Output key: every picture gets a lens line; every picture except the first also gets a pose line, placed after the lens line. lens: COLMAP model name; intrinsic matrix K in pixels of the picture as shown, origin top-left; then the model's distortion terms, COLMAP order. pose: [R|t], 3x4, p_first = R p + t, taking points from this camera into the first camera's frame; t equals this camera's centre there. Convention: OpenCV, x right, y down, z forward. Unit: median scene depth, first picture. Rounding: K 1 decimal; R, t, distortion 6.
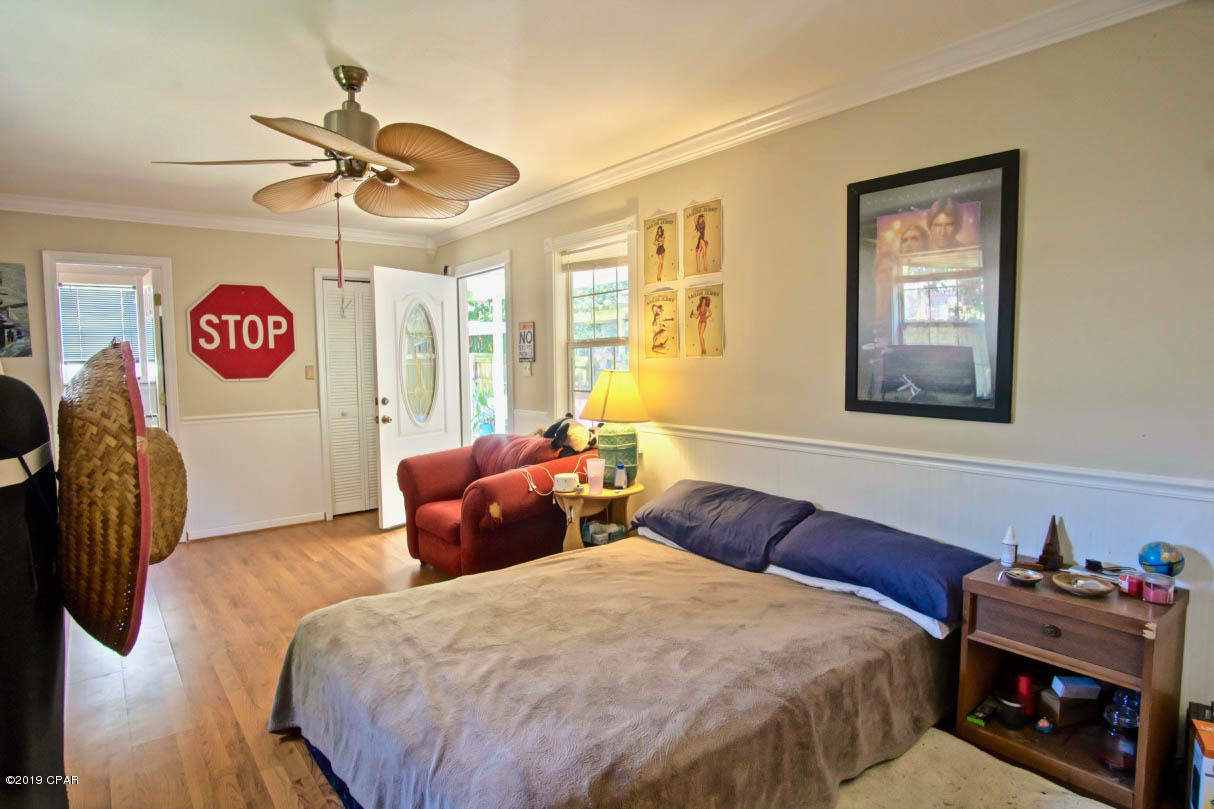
lens RADIAL K [[652.9, 0, 604.7], [0, 652.9, 399.6], [0, 0, 1]] dist [-0.035443, 0.009451]
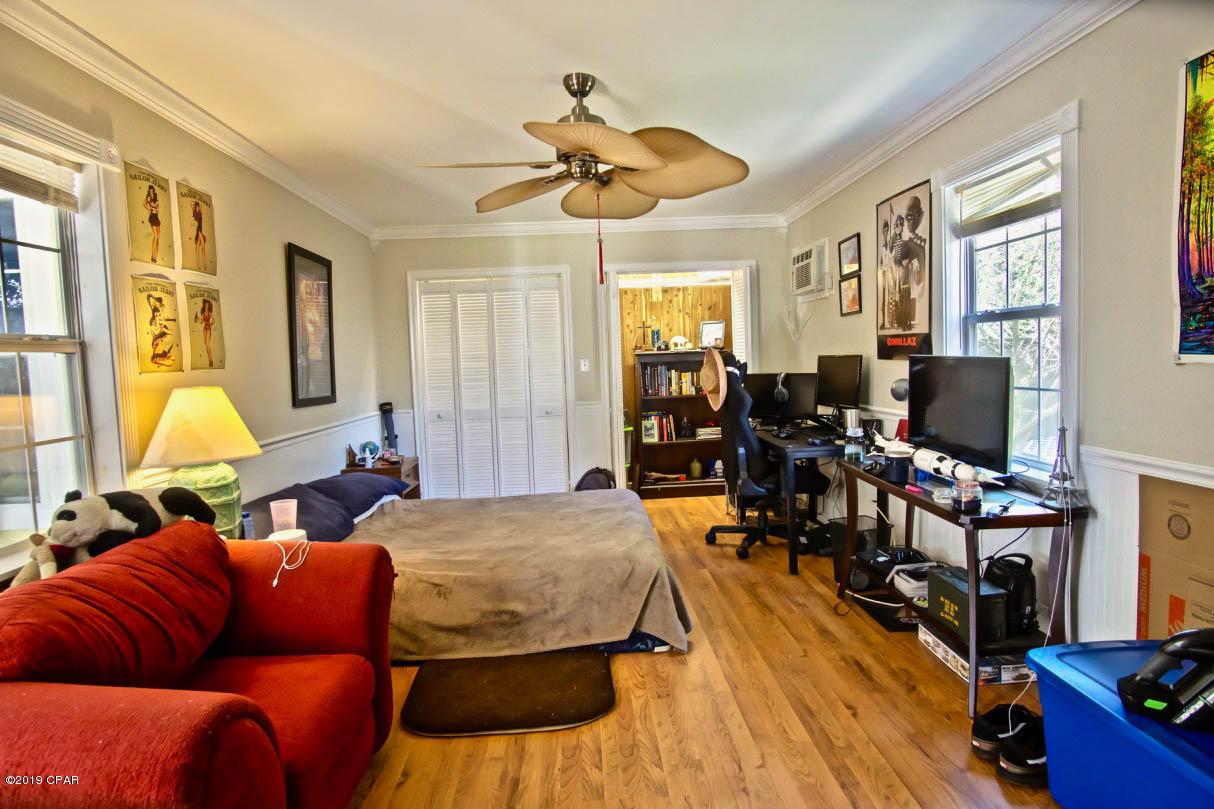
lens RADIAL K [[652.9, 0, 604.7], [0, 652.9, 399.6], [0, 0, 1]] dist [-0.035443, 0.009451]
pose [[-0.803526, 0.004832, 0.595250, -0.761885], [0.085798, 0.990466, 0.107778, -0.073395], [-0.589054, 0.137674, -0.796280, 1.367552]]
